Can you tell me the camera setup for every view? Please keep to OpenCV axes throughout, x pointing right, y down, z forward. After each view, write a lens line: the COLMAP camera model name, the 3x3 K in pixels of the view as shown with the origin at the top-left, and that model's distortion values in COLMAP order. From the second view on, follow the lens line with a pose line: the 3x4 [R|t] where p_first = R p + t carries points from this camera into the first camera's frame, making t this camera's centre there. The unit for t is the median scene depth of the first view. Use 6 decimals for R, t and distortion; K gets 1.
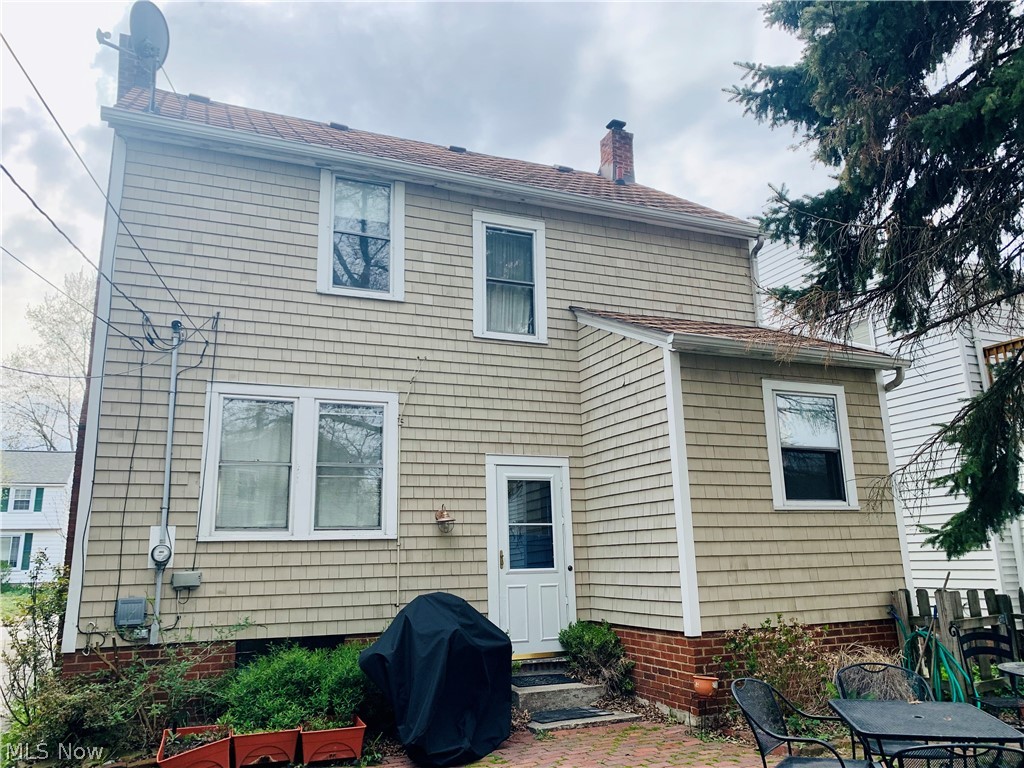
lens RADIAL K [[764.0, 0, 507.9], [0, 764.0, 377.8], [0, 0, 1]] dist [0.013595, -0.016531]
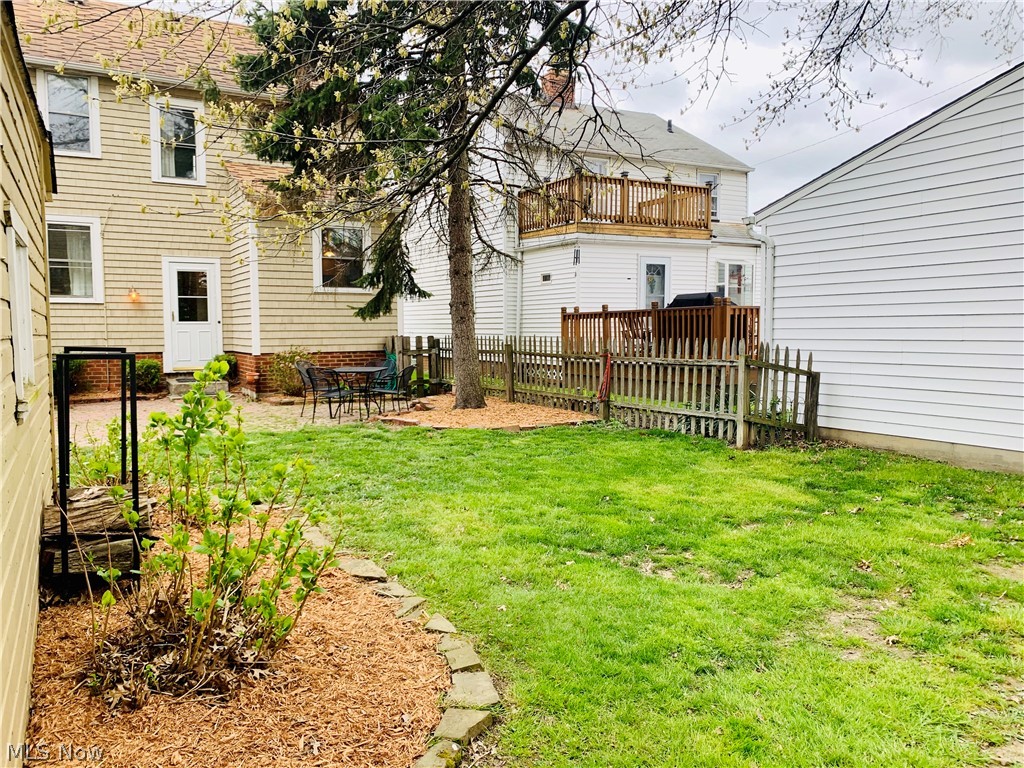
lens RADIAL K [[764.0, 0, 514.6], [0, 764.0, 387.3], [0, 0, 1]] dist [0.013595, -0.016531]
pose [[0.993201, 0.008899, 0.116075, 0.563771], [-0.043775, 0.952446, 0.301547, -0.170766], [-0.107871, -0.304578, 0.946359, -0.795186]]
